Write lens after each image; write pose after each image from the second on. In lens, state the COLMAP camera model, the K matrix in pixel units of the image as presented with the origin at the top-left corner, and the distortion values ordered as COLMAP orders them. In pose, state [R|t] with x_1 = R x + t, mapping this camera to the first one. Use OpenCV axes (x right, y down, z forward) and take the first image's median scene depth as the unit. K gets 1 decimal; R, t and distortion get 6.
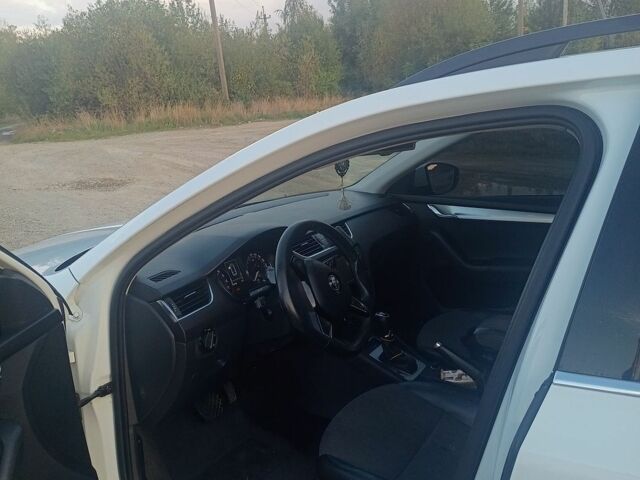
lens RADIAL K [[558.7, 0, 320.0], [0, 558.7, 240.0], [0, 0, 1]] dist [-0.000612, -0.009643]
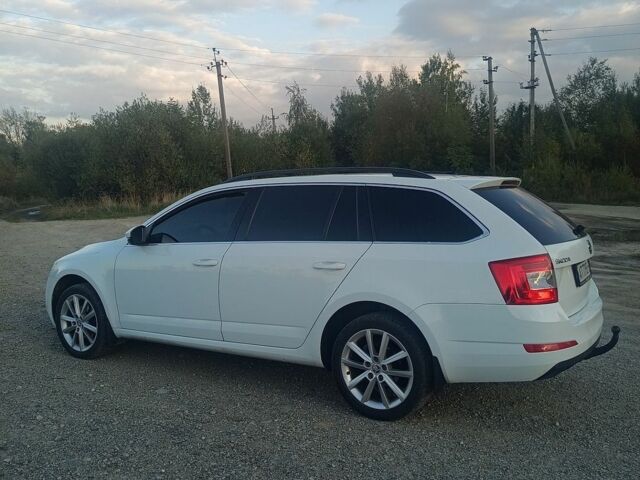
lens RADIAL K [[558.7, 0, 320.0], [0, 558.7, 240.0], [0, 0, 1]] dist [-0.000612, -0.009643]
pose [[0.999463, 0.029785, -0.013664, 0.031296], [-0.031593, 0.986549, -0.160384, 0.026171], [0.008703, 0.160730, 0.986960, -0.099991]]
